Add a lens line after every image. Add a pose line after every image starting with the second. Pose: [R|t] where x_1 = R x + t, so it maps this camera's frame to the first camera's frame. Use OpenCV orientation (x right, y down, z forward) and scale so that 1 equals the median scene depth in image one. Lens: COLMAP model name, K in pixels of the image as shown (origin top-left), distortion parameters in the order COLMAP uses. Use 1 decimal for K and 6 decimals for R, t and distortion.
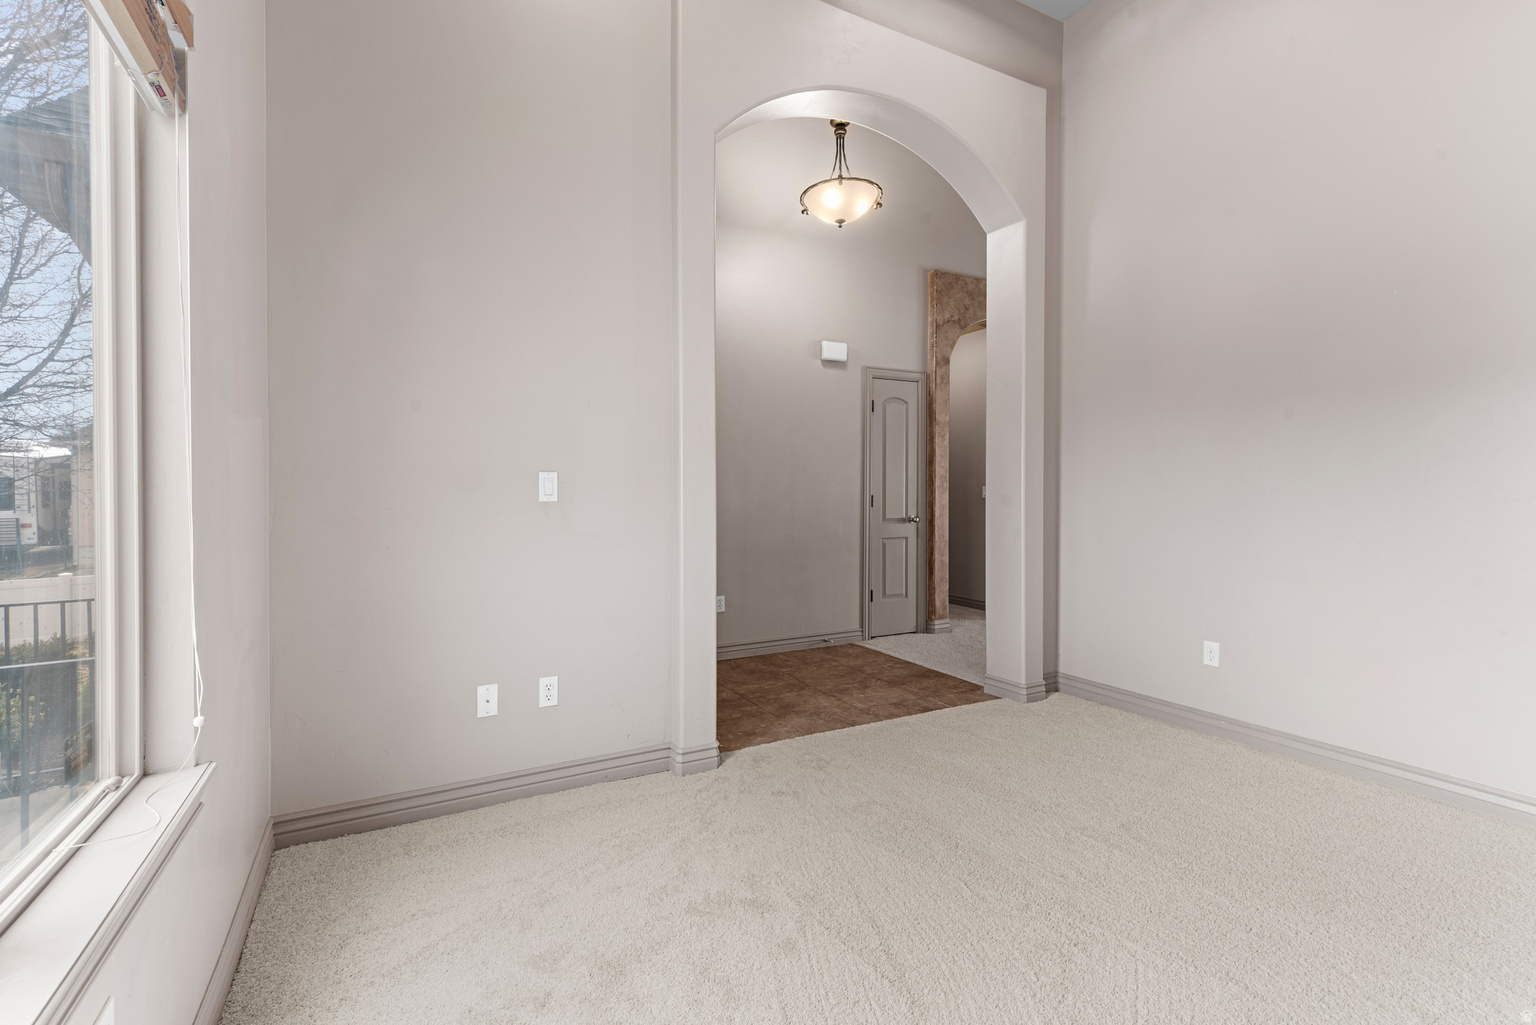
lens RADIAL K [[687.3, 0, 766.6], [0, 687.3, 498.3], [0, 0, 1]] dist [0.002516, 0.000024]
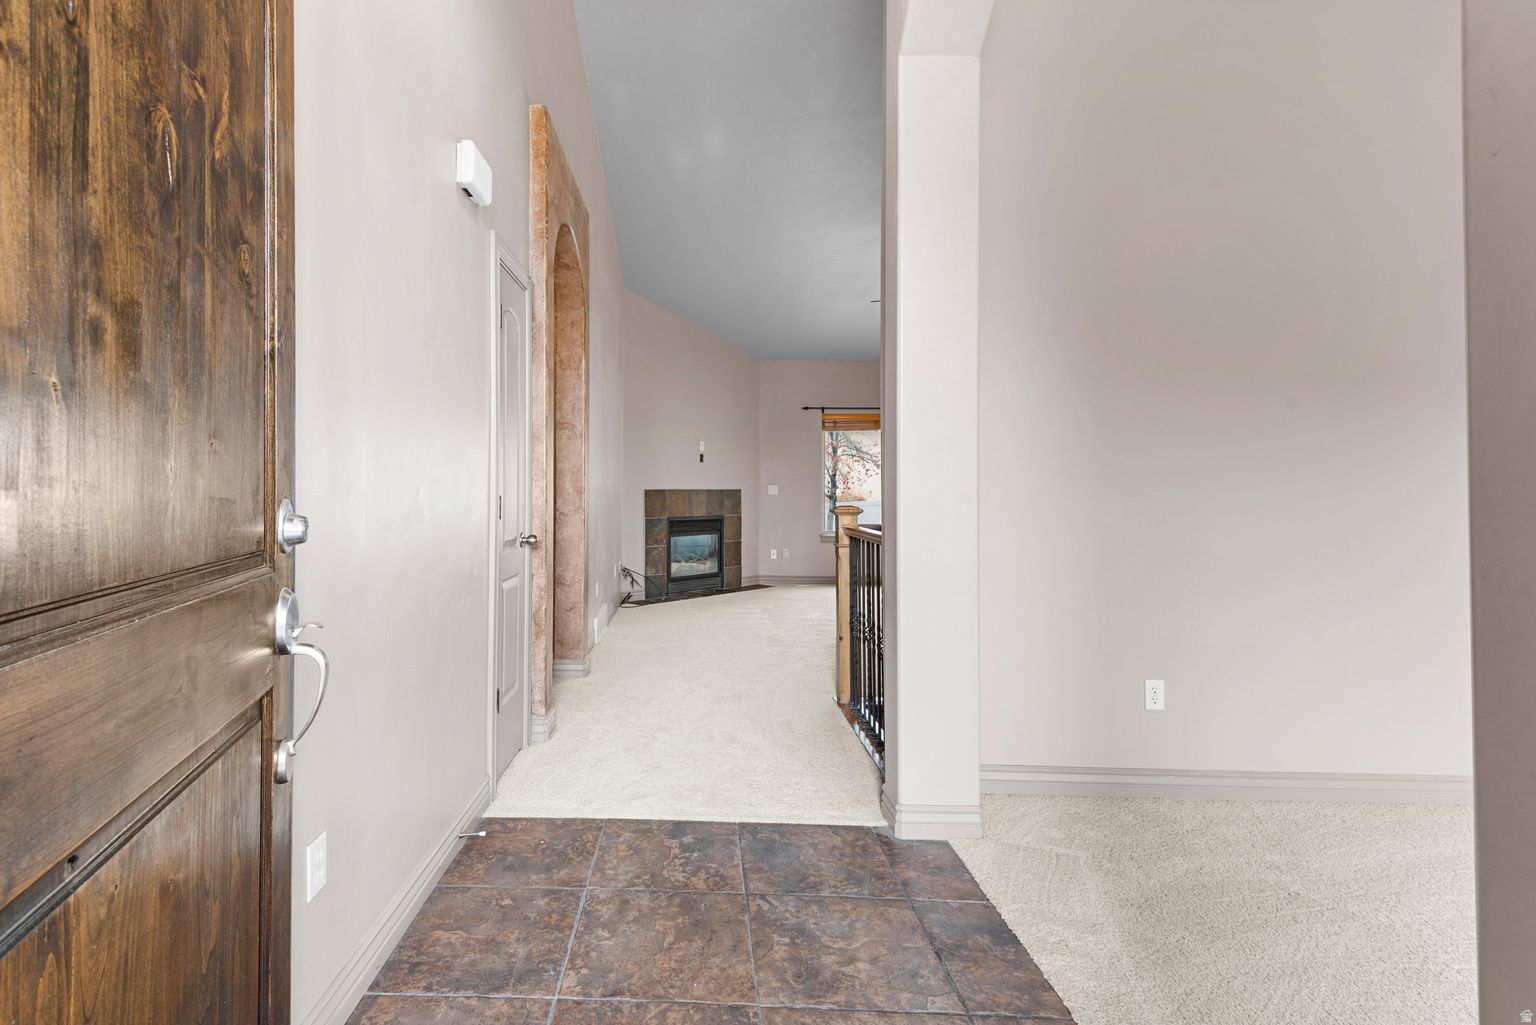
lens RADIAL K [[719.2, 0, 660.4], [0, 719.2, 488.5], [0, 0, 1]] dist [0.001568, 0.000157]
pose [[0.516632, 0.010068, 0.856148, -0.314466], [0.000481, 0.999927, -0.012049, -0.005424], [-0.856207, 0.006637, 0.516590, 0.877276]]
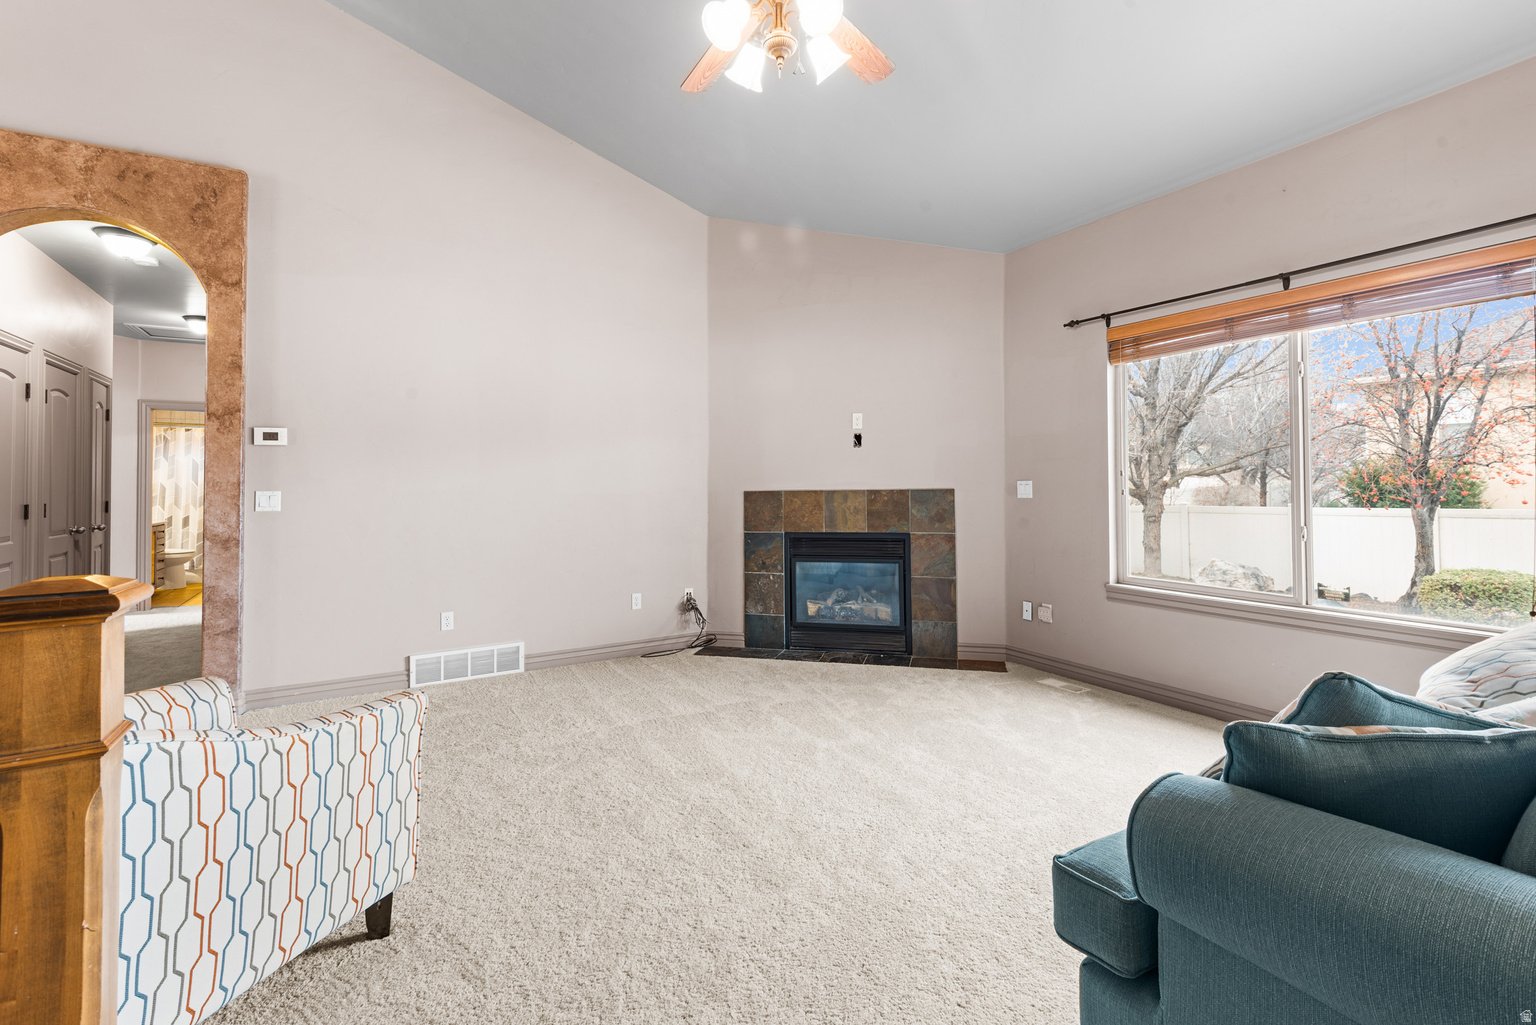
lens RADIAL K [[698.6, 0, 771.3], [0, 698.6, 471.7], [0, 0, 1]] dist [0.045759, -0.026919]
pose [[0.999534, -0.001938, 0.030453, 1.358935], [0.002804, 0.999592, -0.028421, -0.024996], [-0.030386, 0.028493, 0.999132, 0.576953]]
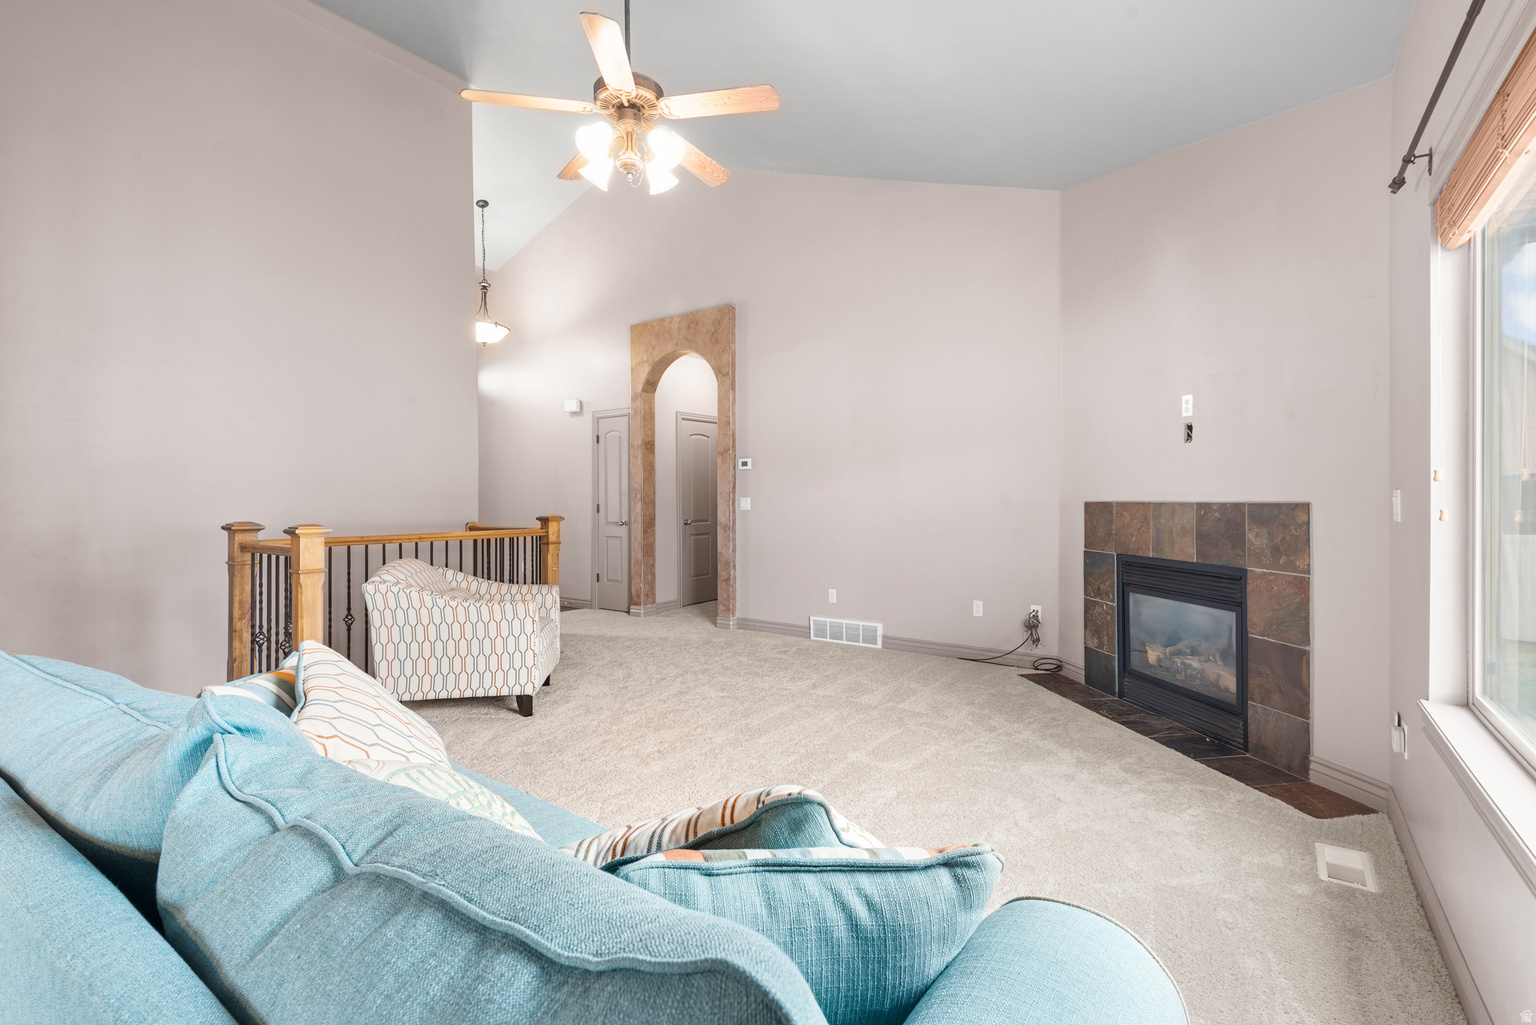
lens RADIAL K [[687.3, 0, 766.6], [0, 687.3, 498.3], [0, 0, 1]] dist [0.002516, 0.000024]
pose [[0.438818, 0.007103, -0.898548, 2.133475], [-0.005111, 0.999972, 0.005409, -0.035054], [0.898562, 0.002219, 0.438842, 0.962476]]
